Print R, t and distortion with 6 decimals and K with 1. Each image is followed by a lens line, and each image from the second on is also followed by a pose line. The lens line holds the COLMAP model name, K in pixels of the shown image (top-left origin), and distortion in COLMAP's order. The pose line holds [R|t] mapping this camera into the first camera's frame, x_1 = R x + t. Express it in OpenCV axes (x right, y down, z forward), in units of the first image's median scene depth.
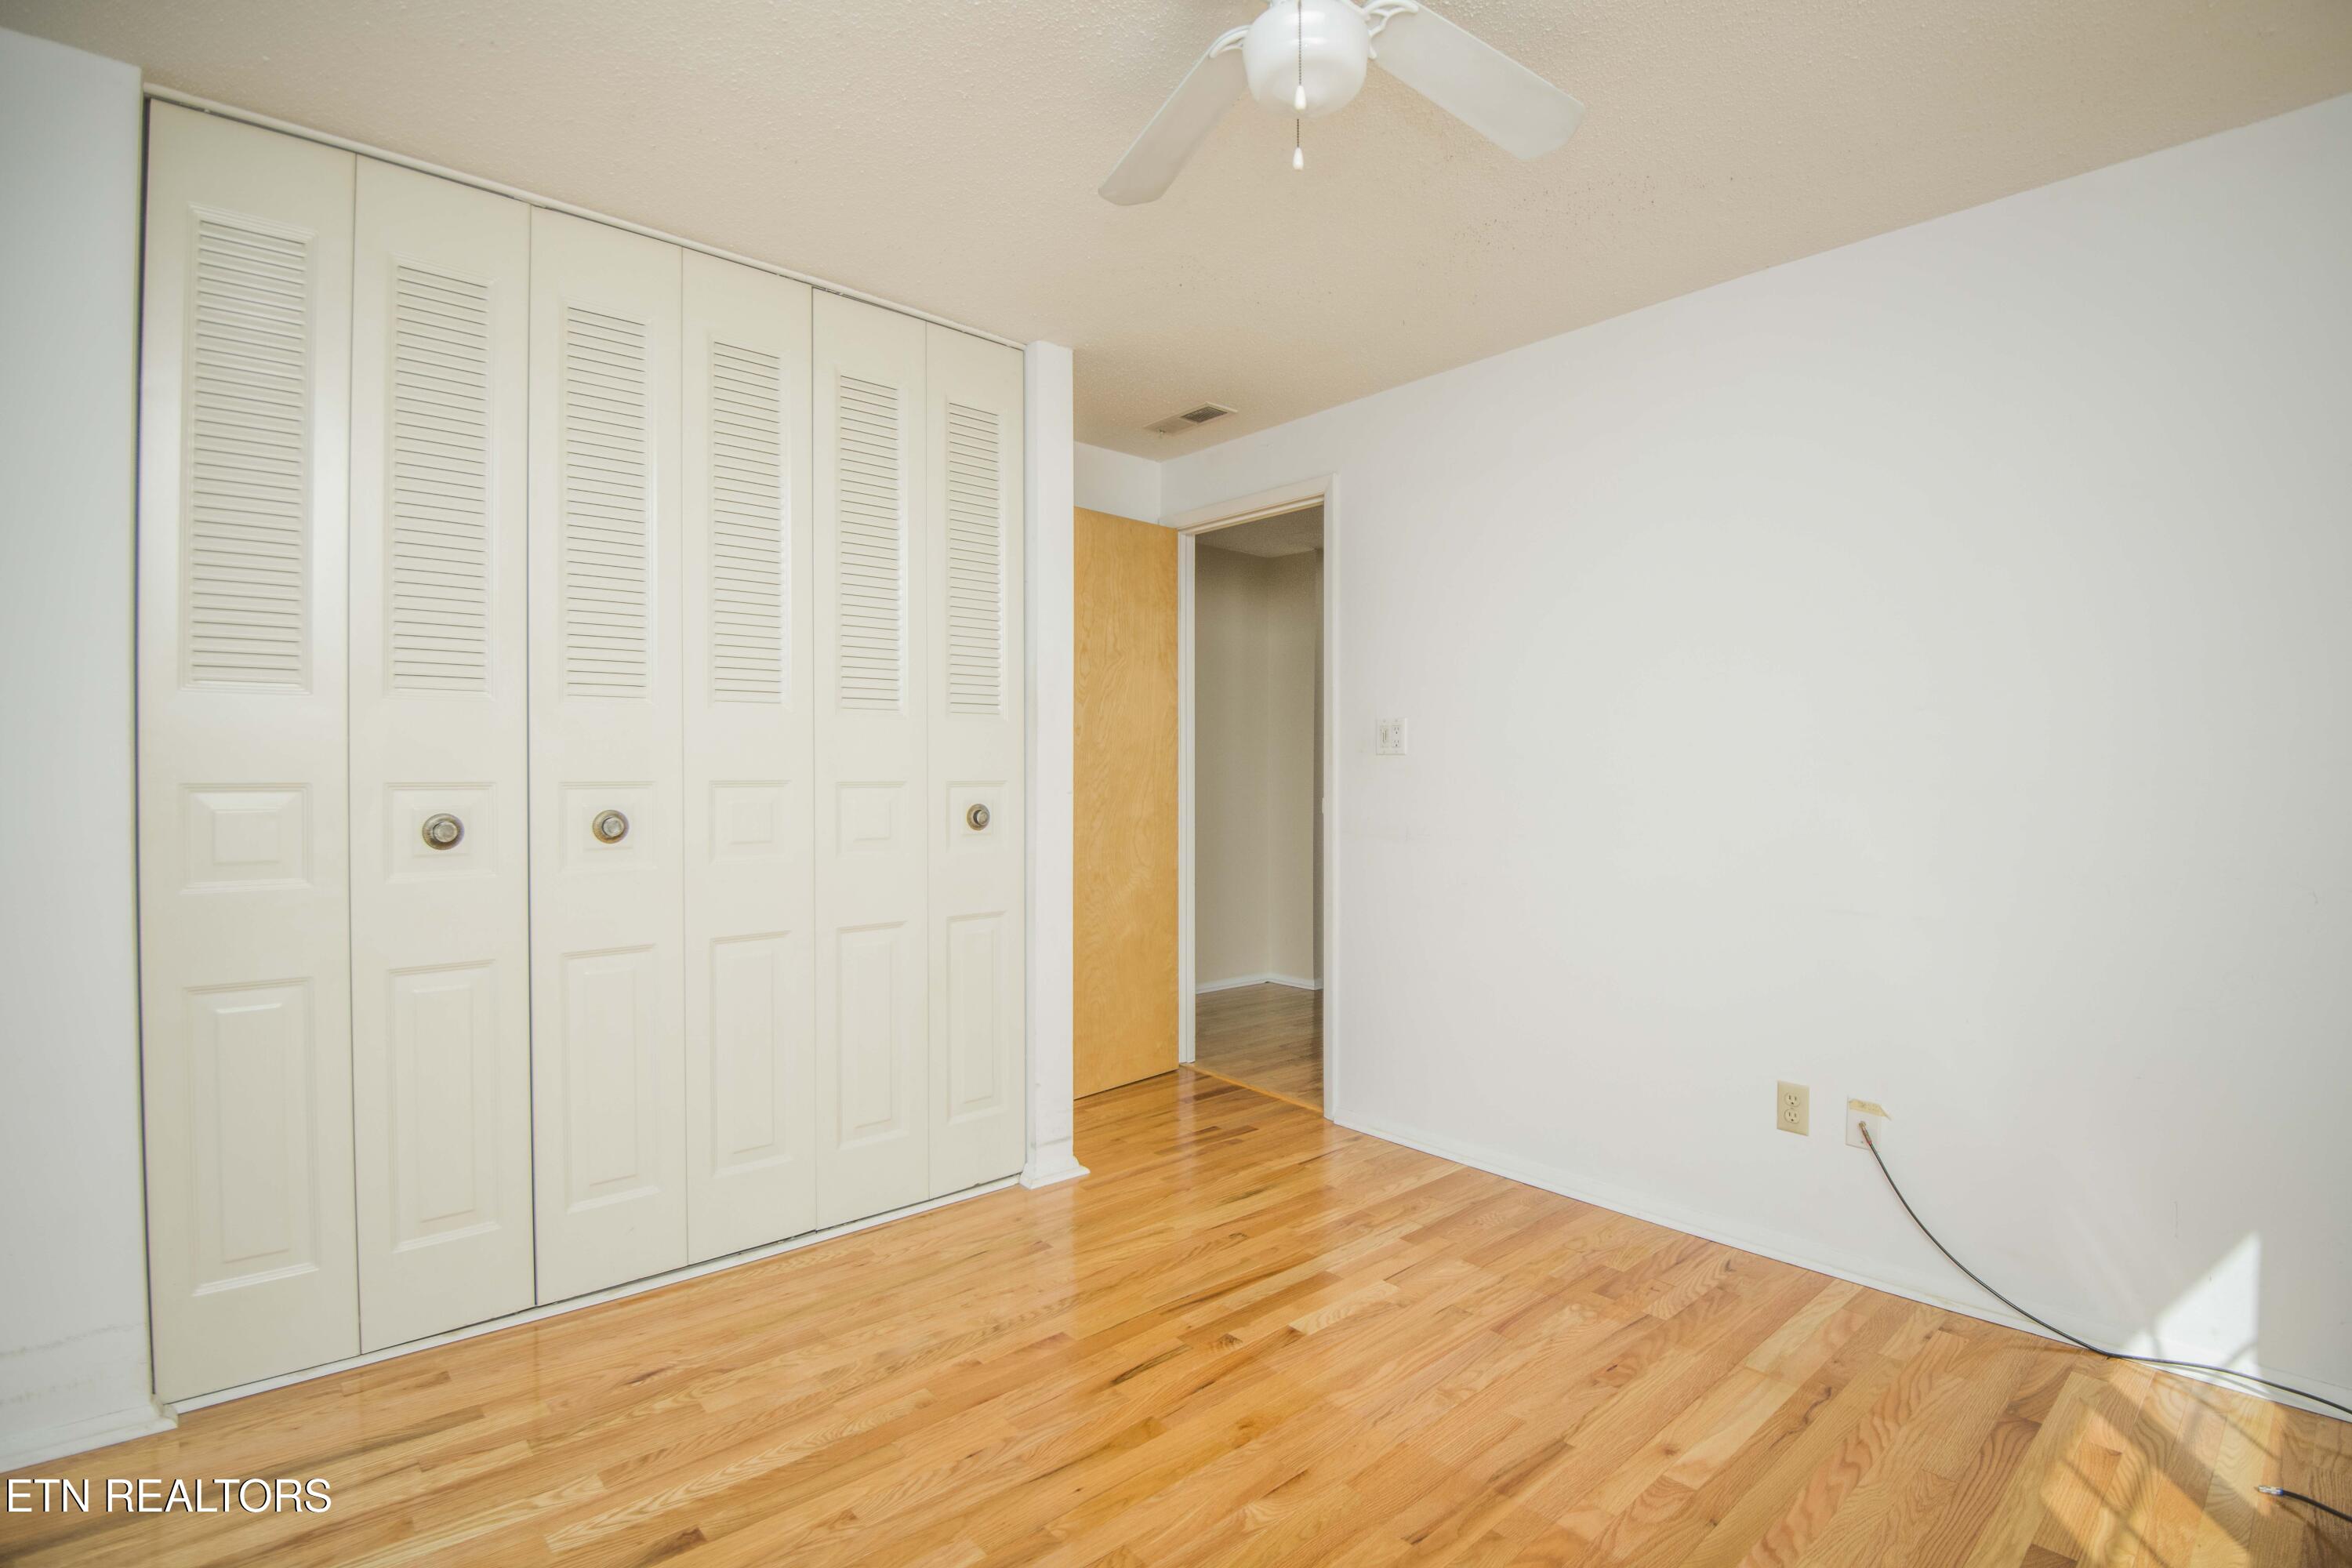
lens RADIAL K [[1109.2, 0, 1176.0], [0, 1109.2, 784.0], [0, 0, 1]] dist [-0.003451, -0.017606]
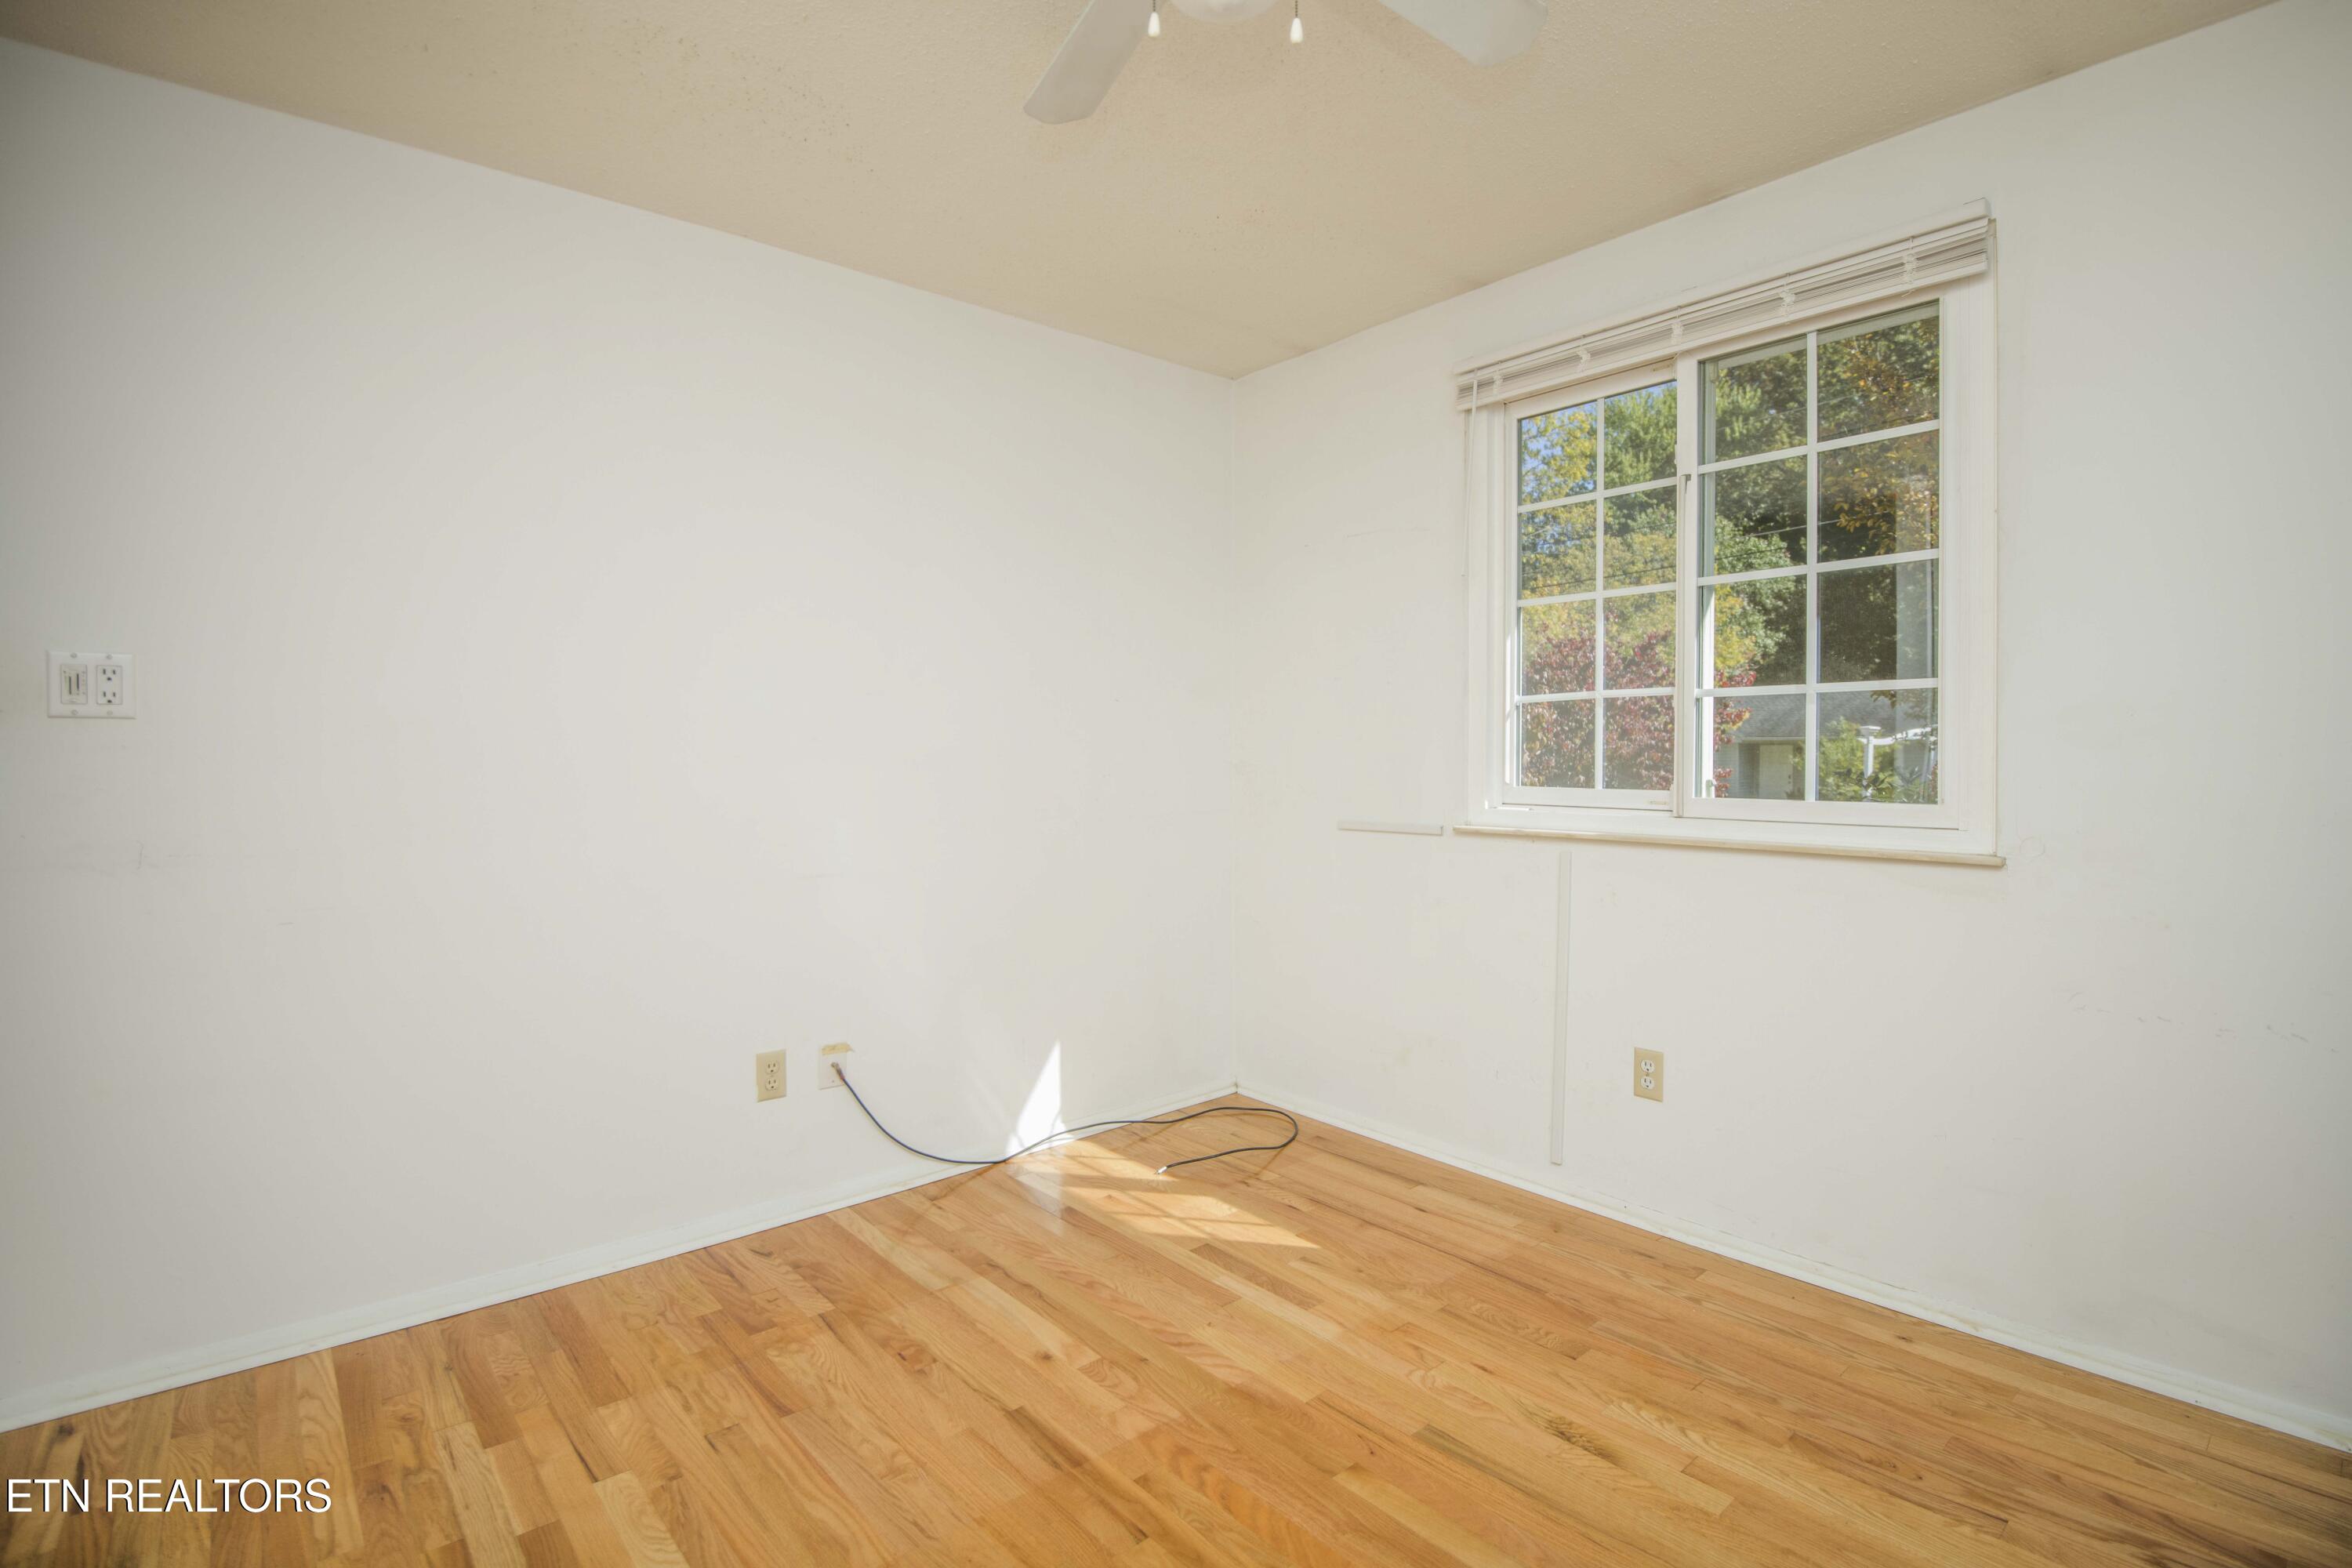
lens RADIAL K [[1121.1, 0, 1204.8], [0, 1121.1, 781.2], [0, 0, 1]] dist [-0.001808, -0.018469]
pose [[0.008256, -0.024485, 0.999666, -0.520093], [0.017707, 0.999547, 0.024336, 0.002886], [-0.999809, 0.017500, 0.008686, 0.647449]]
